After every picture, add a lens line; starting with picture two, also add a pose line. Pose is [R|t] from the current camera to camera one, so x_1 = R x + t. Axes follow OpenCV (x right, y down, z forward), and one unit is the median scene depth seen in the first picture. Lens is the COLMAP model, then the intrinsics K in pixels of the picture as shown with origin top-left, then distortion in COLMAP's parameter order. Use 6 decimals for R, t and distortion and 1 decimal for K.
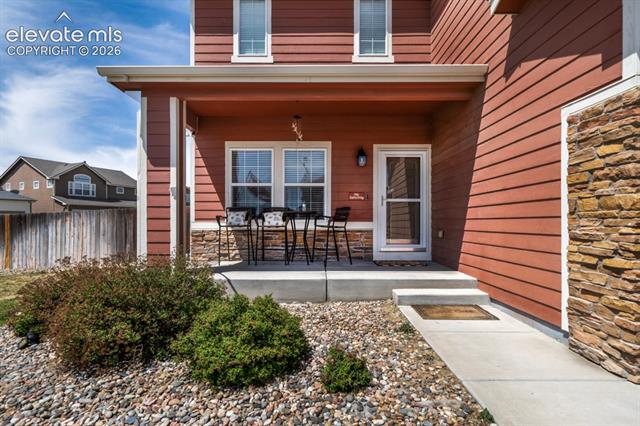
lens RADIAL K [[323.3, 0, 317.9], [0, 323.3, 196.1], [0, 0, 1]] dist [0.001488, 0.000042]
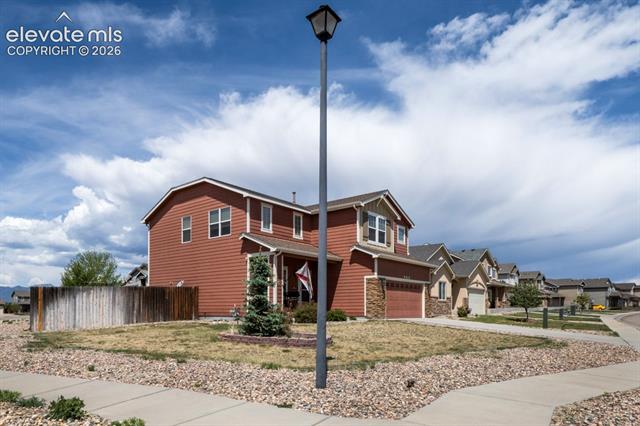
lens RADIAL K [[261.5, 0, 320.0], [0, 261.5, 213.0], [0, 0, 1]] dist [-0.001382, -0.000092]
pose [[0.713985, 0.241544, 0.657177, -1.969873], [-0.056069, 0.955319, -0.290210, 0.034207], [-0.697912, 0.170359, 0.695627, -1.179242]]
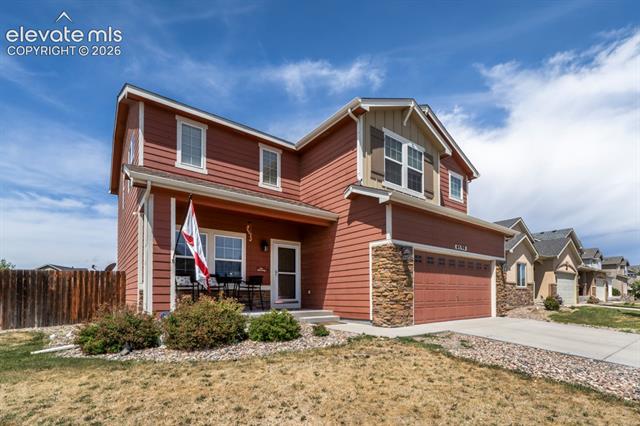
lens RADIAL K [[313.9, 0, 320.0], [0, 313.9, 213.0], [0, 0, 1]] dist [-0.000918, -0.000172]
pose [[0.802832, 0.155107, 0.575675, -0.820780], [-0.045783, 0.978754, -0.199861, 0.033132], [-0.594444, 0.134098, 0.792877, -0.652188]]
